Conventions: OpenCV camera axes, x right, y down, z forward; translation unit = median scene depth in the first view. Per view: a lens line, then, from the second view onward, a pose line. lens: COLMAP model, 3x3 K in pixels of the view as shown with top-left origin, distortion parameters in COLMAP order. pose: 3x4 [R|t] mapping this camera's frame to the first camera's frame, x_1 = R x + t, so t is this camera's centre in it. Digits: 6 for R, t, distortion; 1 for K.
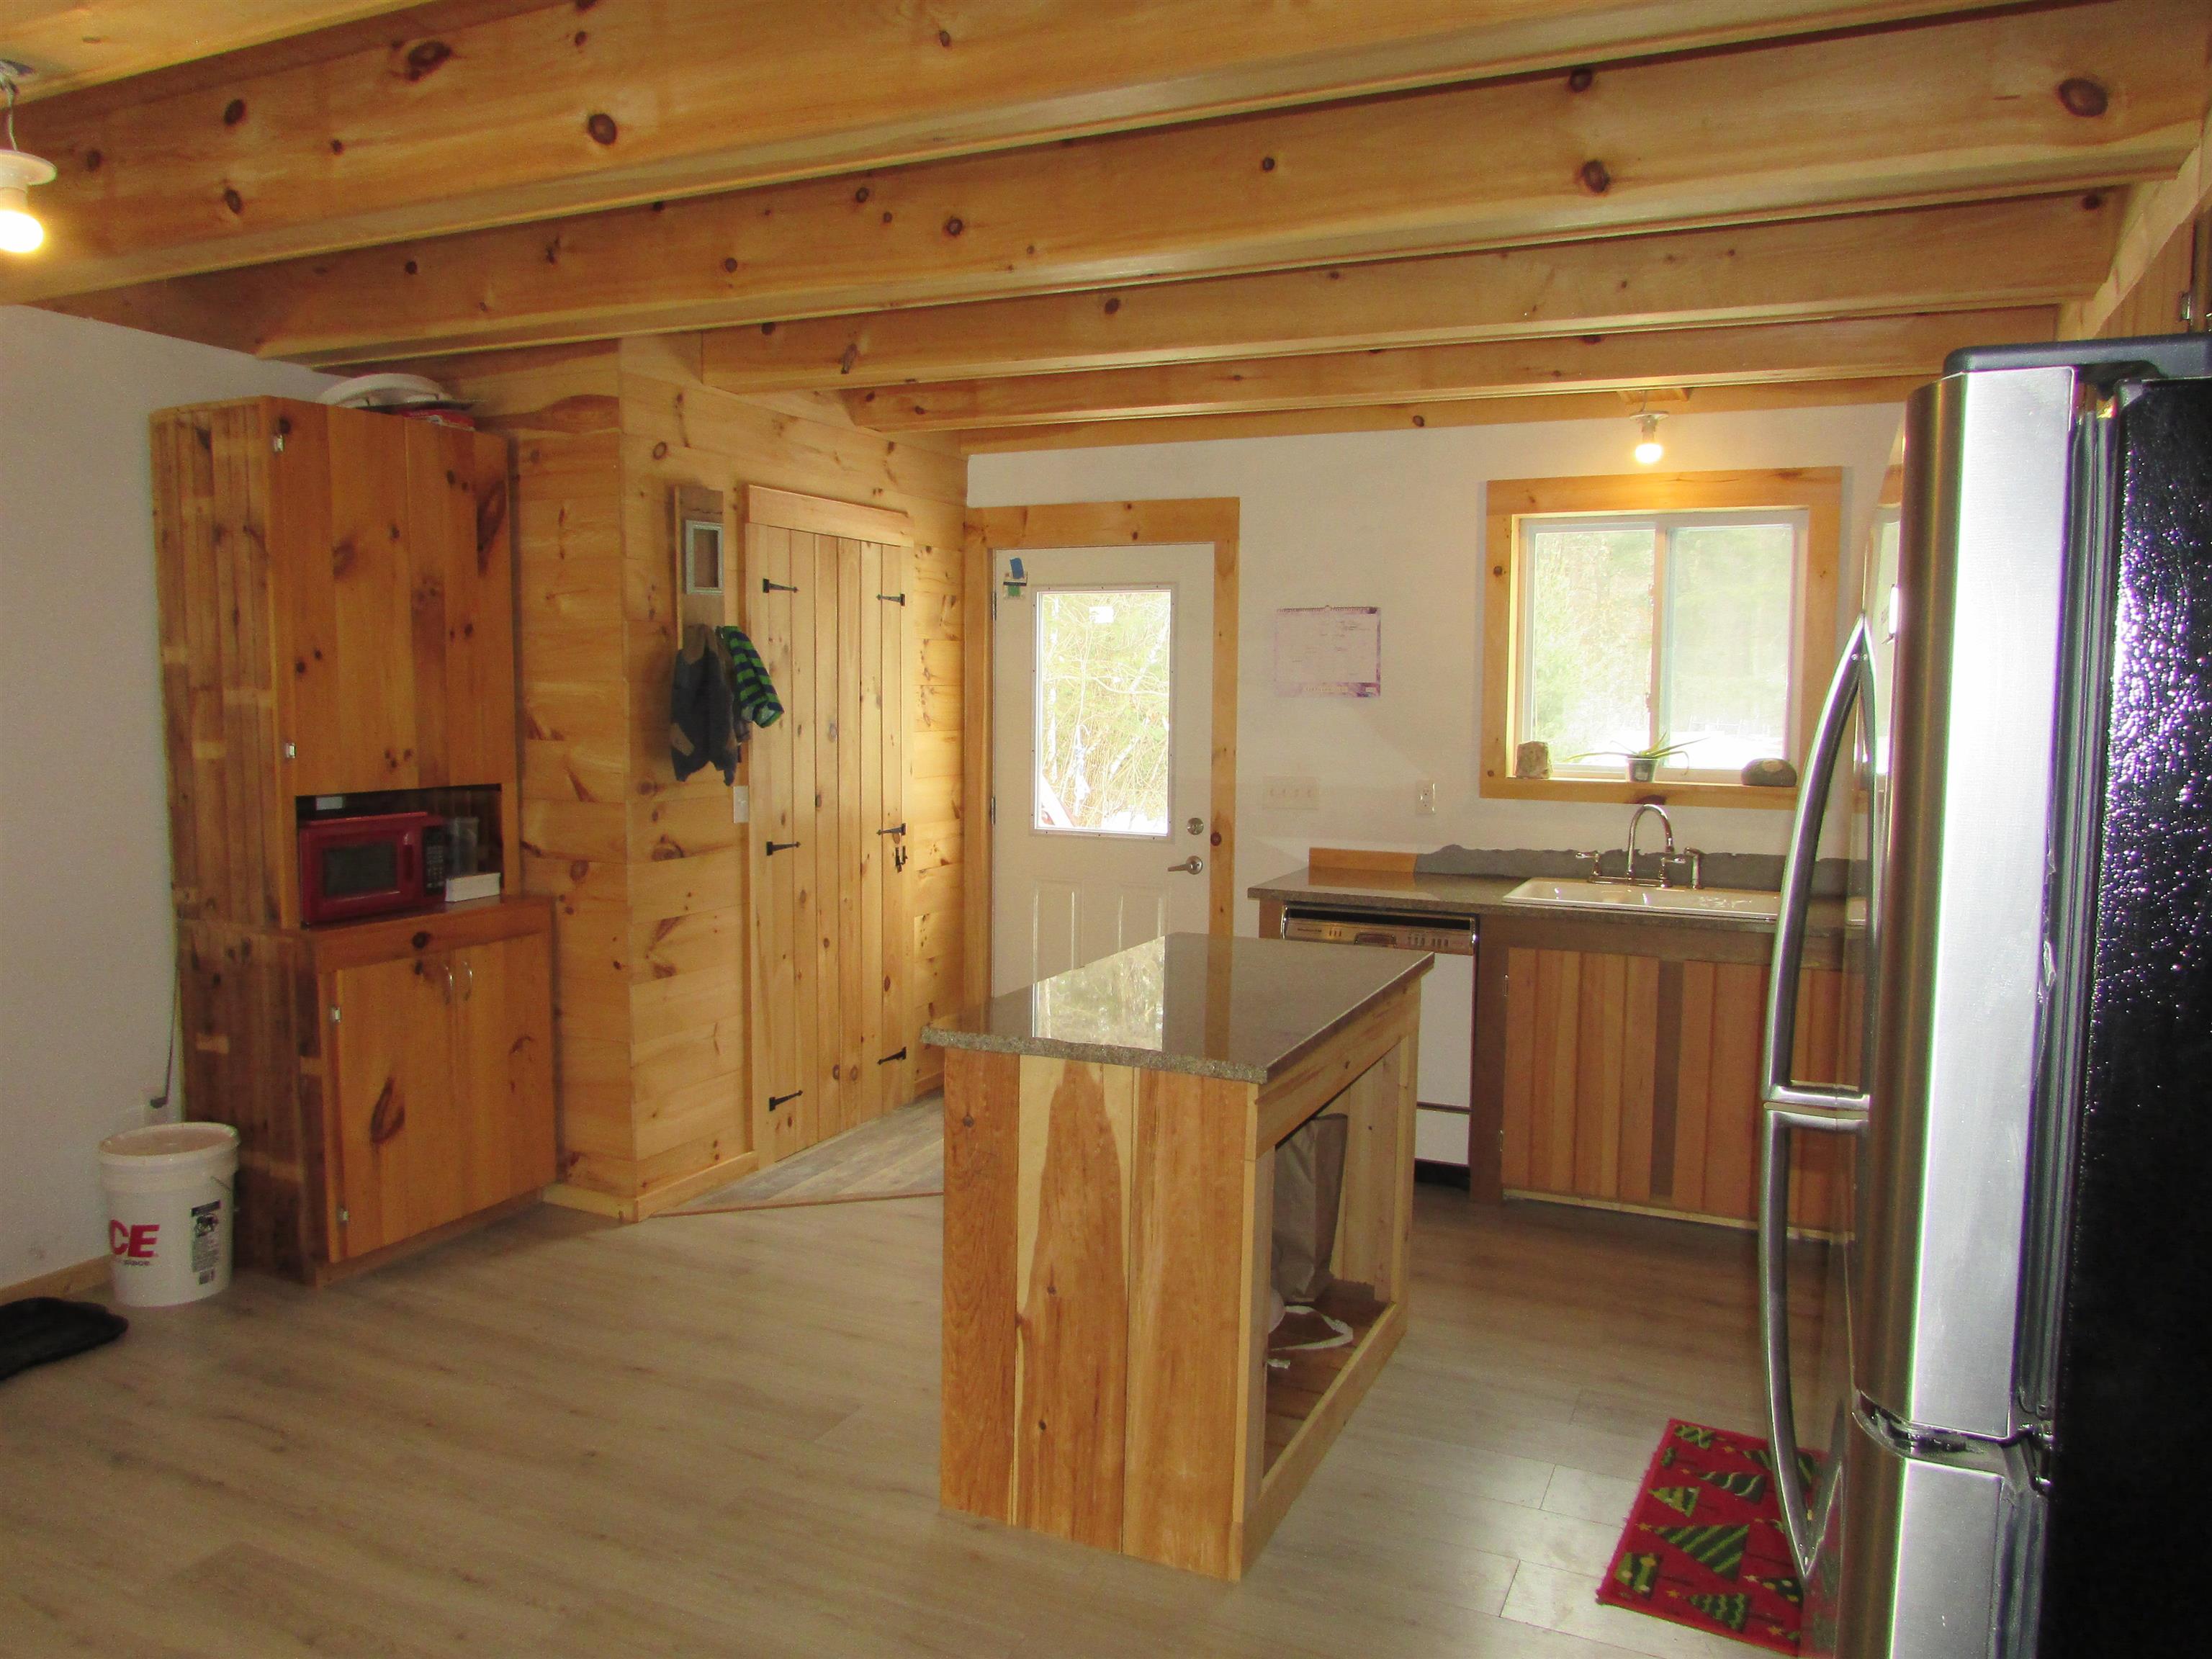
lens RADIAL K [[1583.9, 0, 1089.4], [0, 1583.9, 827.7], [0, 0, 1]] dist [-0.038455, 0.023907]
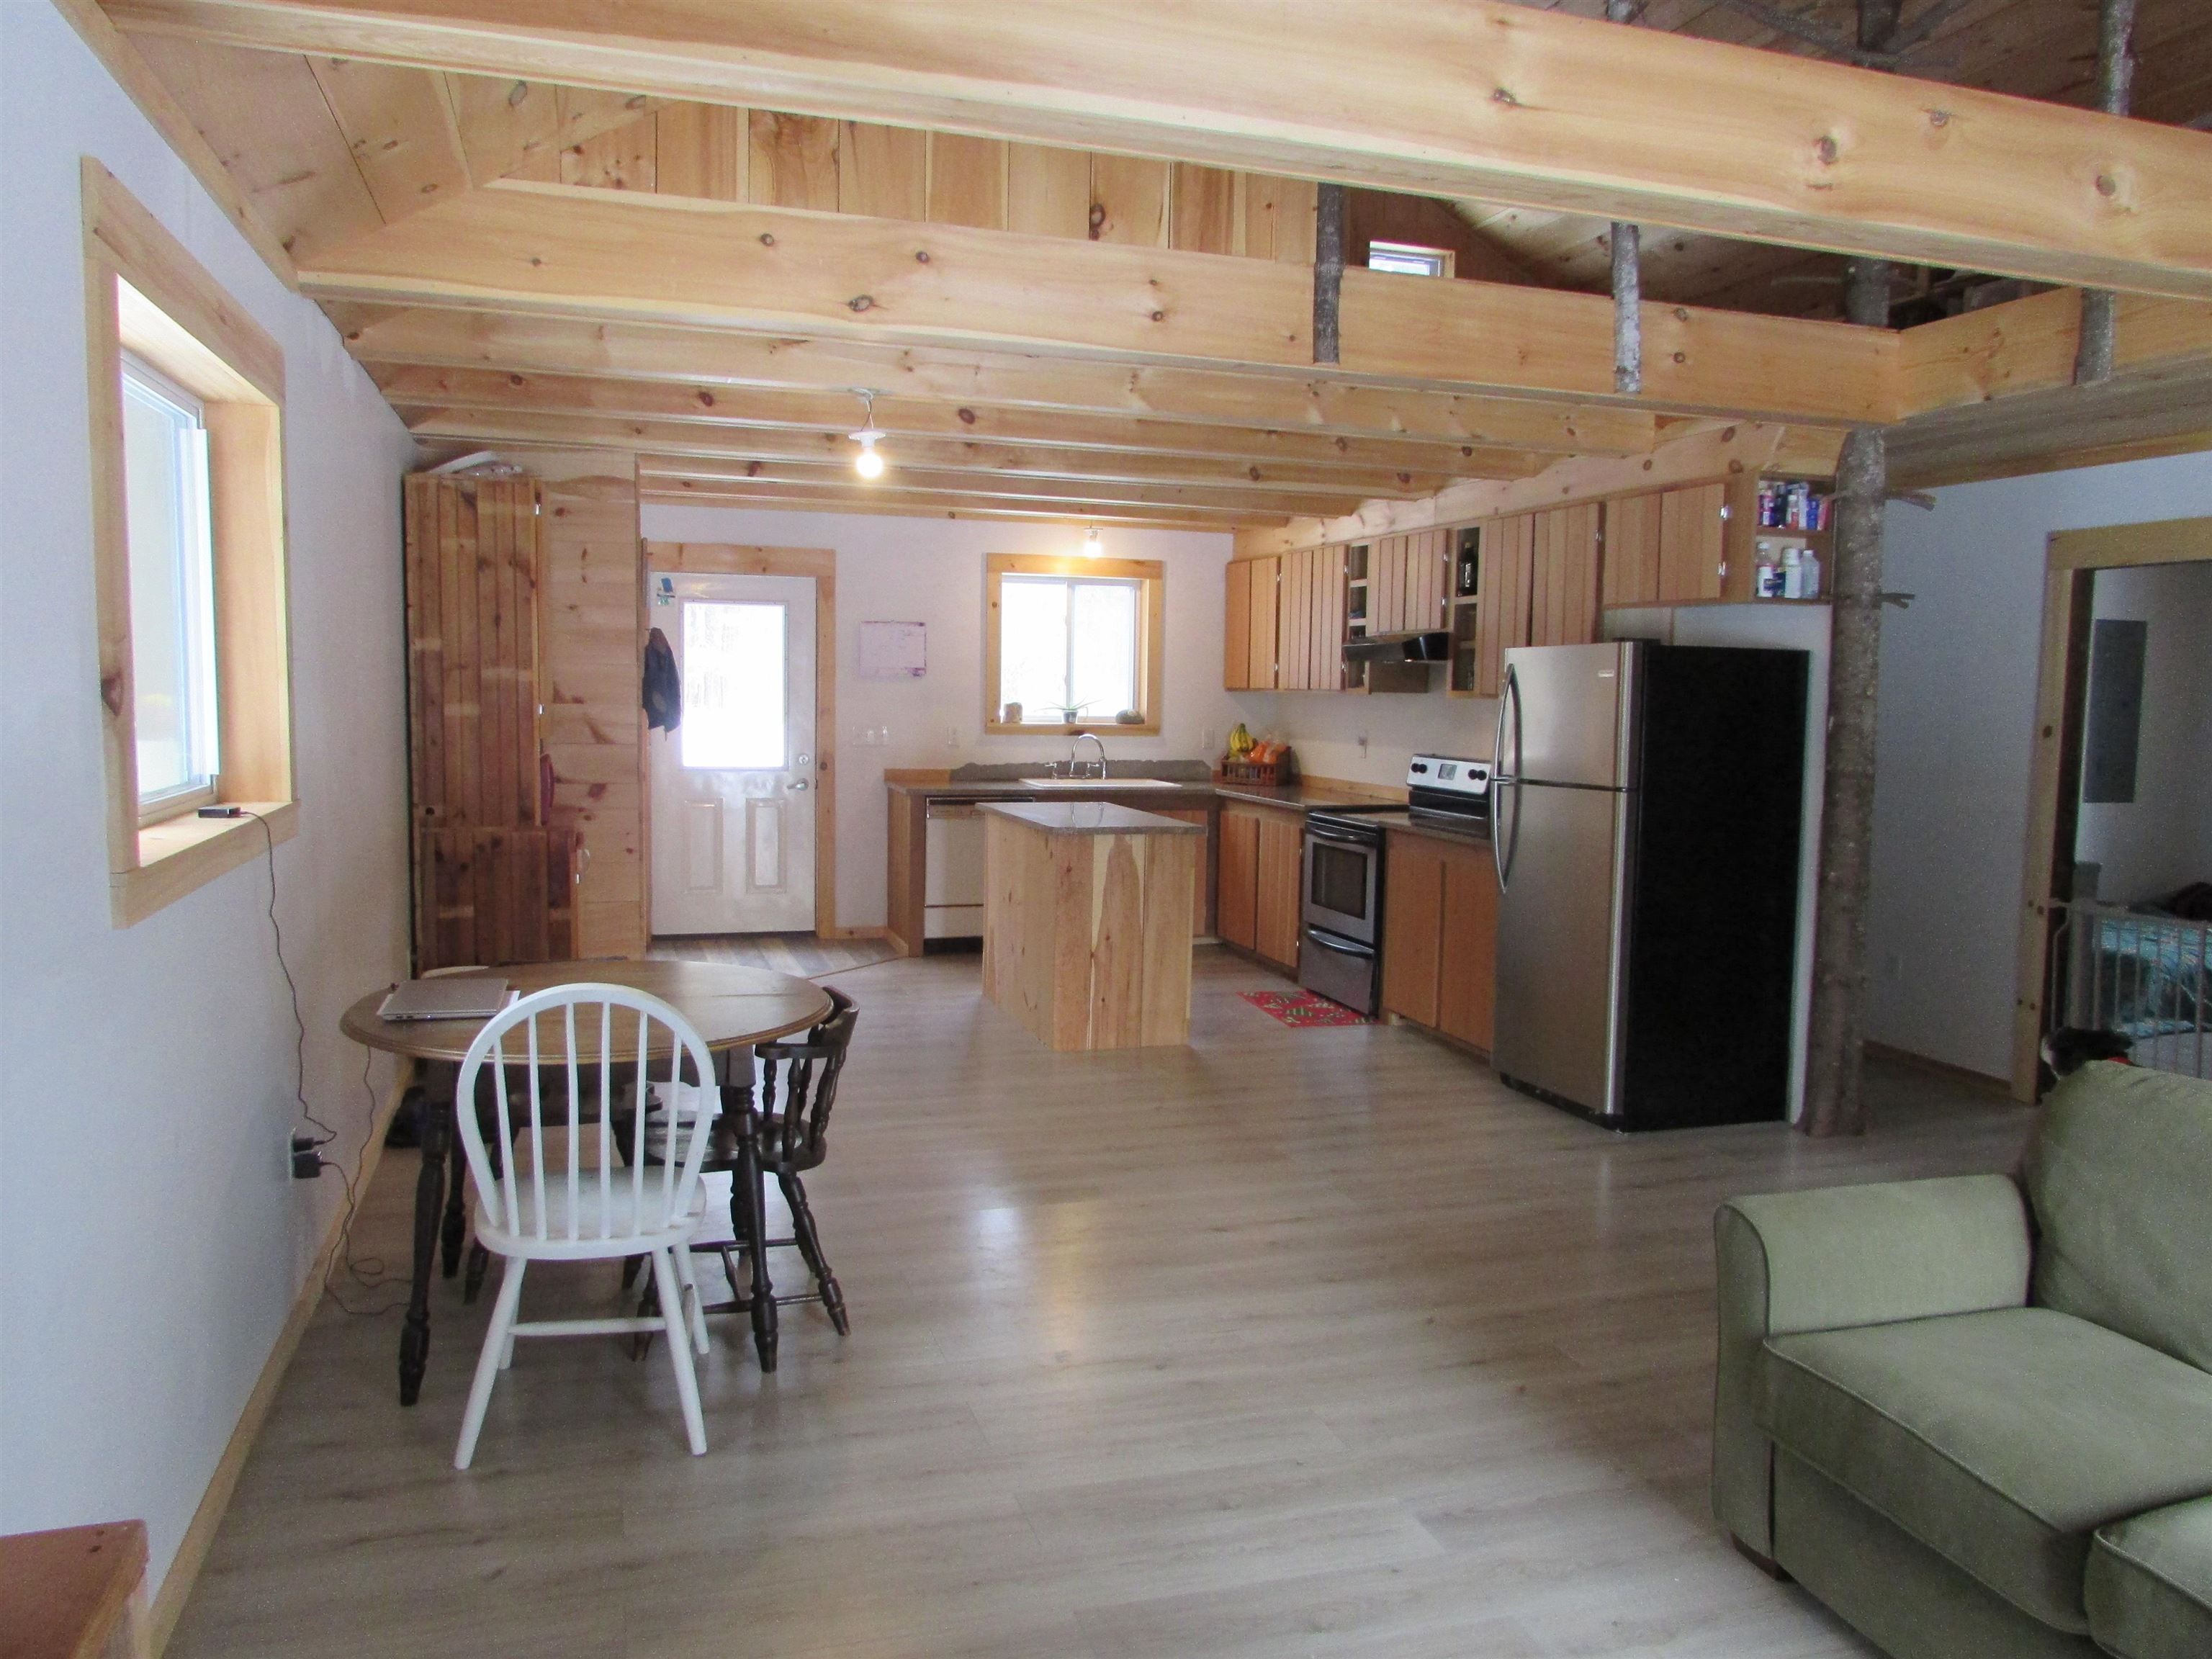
lens RADIAL K [[1583.9, 0, 1107.4], [0, 1583.9, 822.1], [0, 0, 1]] dist [-0.038455, 0.023907]
pose [[0.732023, -0.055963, 0.678977, -0.973218], [0.046912, 0.998395, 0.031713, 0.032256], [-0.679663, 0.008638, 0.733474, -0.423451]]
